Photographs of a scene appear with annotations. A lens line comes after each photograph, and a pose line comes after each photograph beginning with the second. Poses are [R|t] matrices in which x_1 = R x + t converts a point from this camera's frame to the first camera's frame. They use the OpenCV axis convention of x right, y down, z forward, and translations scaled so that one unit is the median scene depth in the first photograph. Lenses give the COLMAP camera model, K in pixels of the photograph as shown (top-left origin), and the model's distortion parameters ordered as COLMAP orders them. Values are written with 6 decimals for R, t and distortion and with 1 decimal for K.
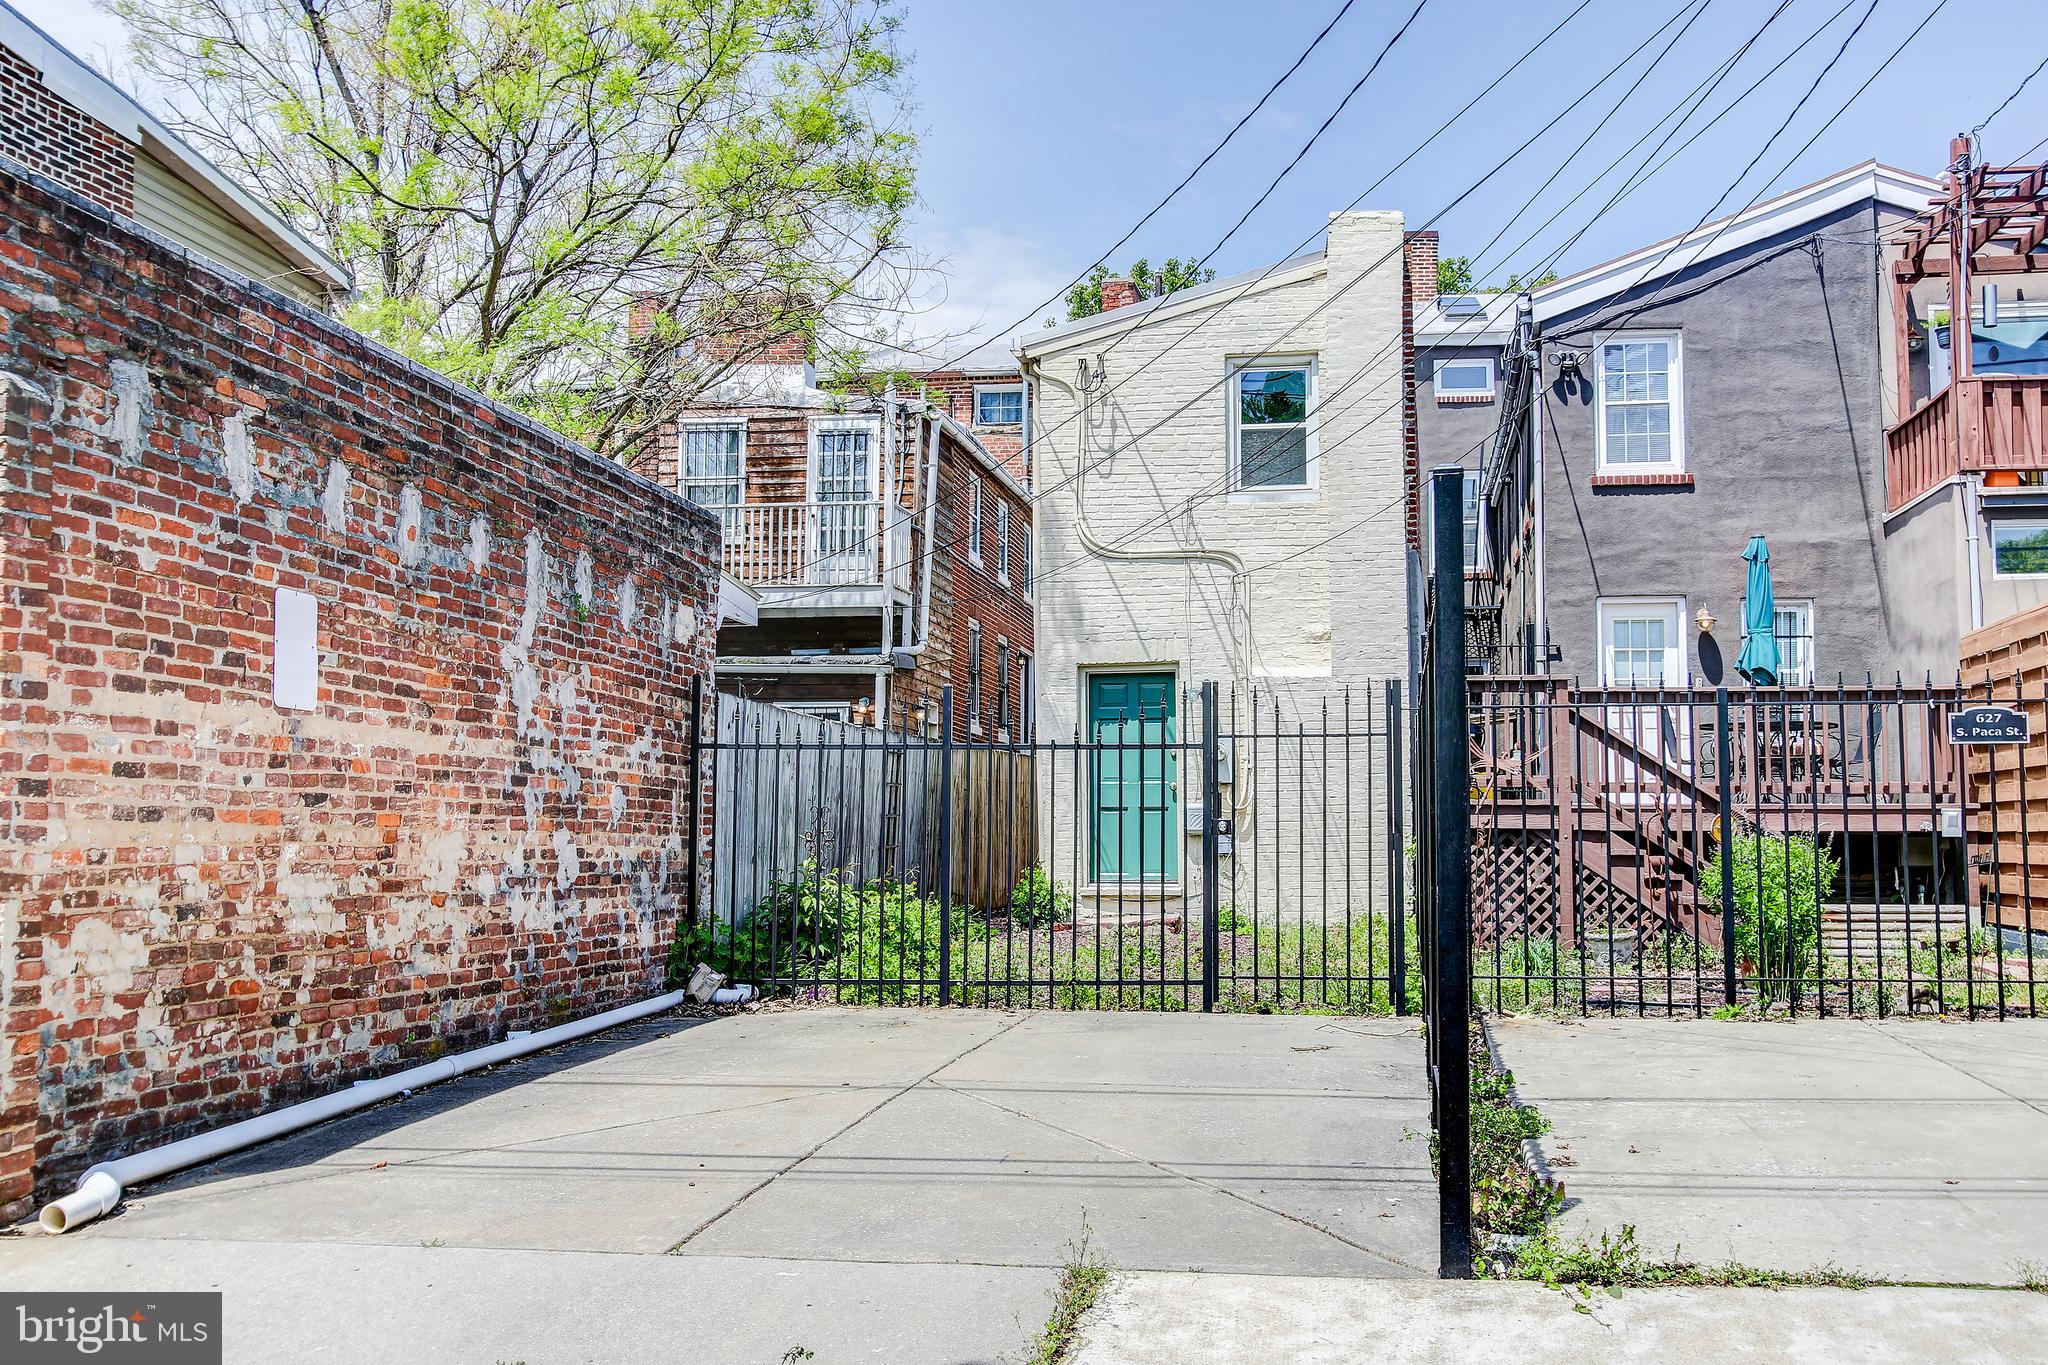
lens RADIAL K [[2063.6, 0, 1039.3], [0, 2063.6, 681.9], [0, 0, 1]] dist [-0.003516, 0.000000]
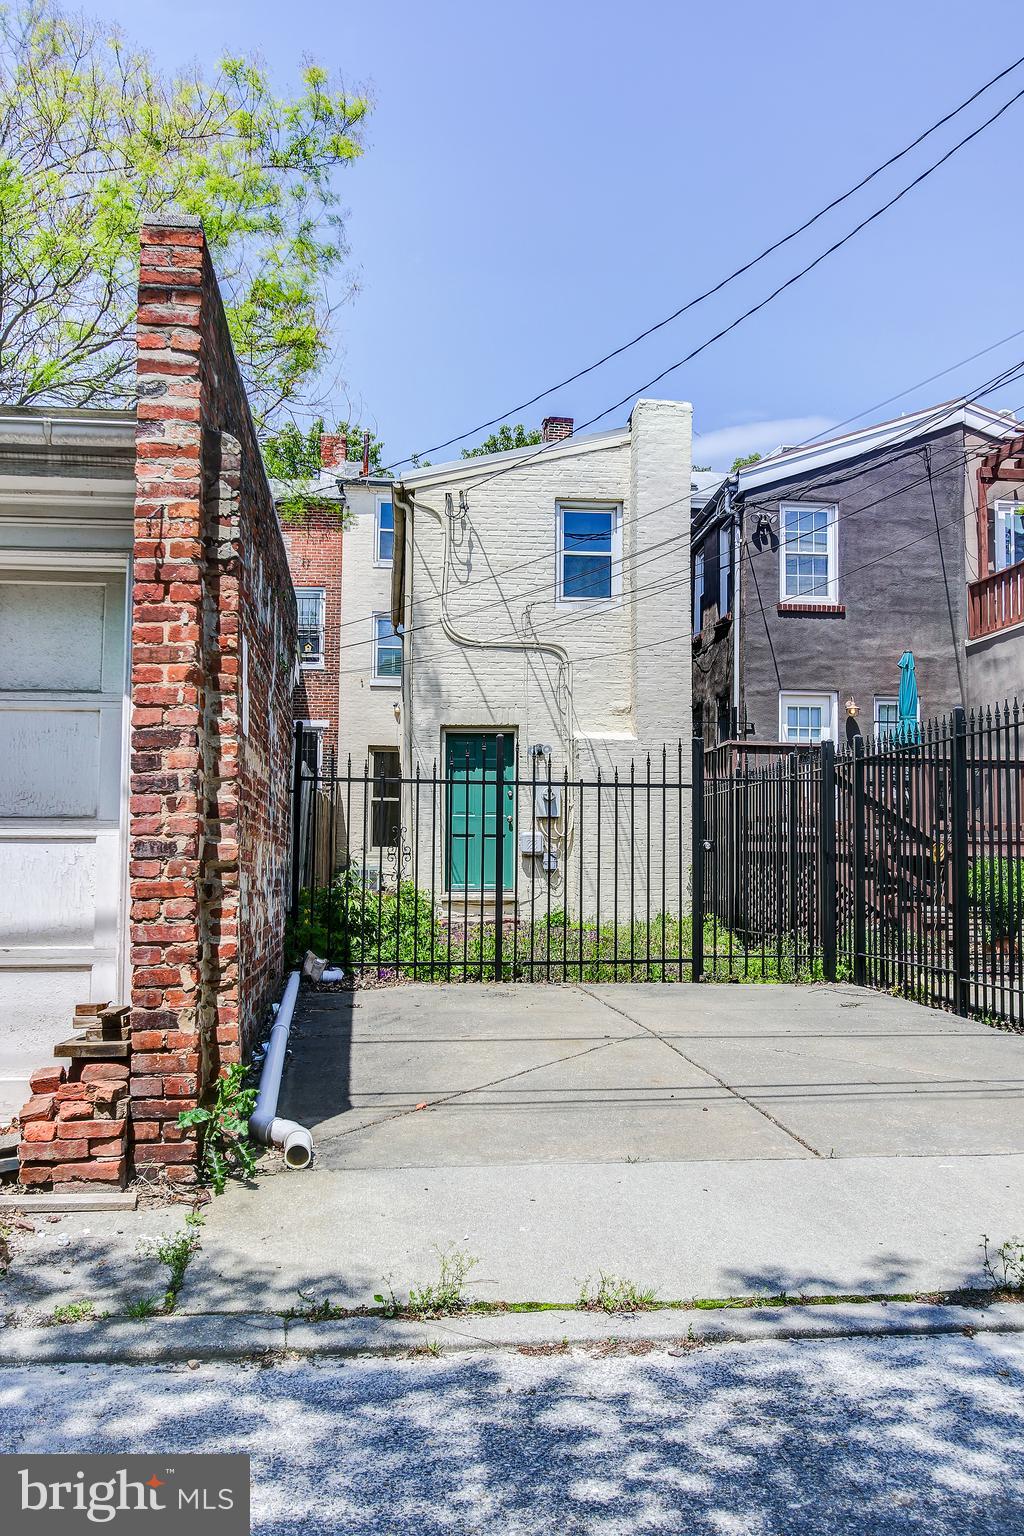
lens RADIAL K [[1547.7, 0, 519.3], [0, 1547.7, 767.6], [0, 0, 1]] dist [-0.003516, 0.000000]
pose [[0.959241, 0.024744, 0.281505, -0.207648], [-0.028180, 0.999570, 0.008164, 0.008899], [-0.281182, -0.015764, 0.959525, 0.038017]]
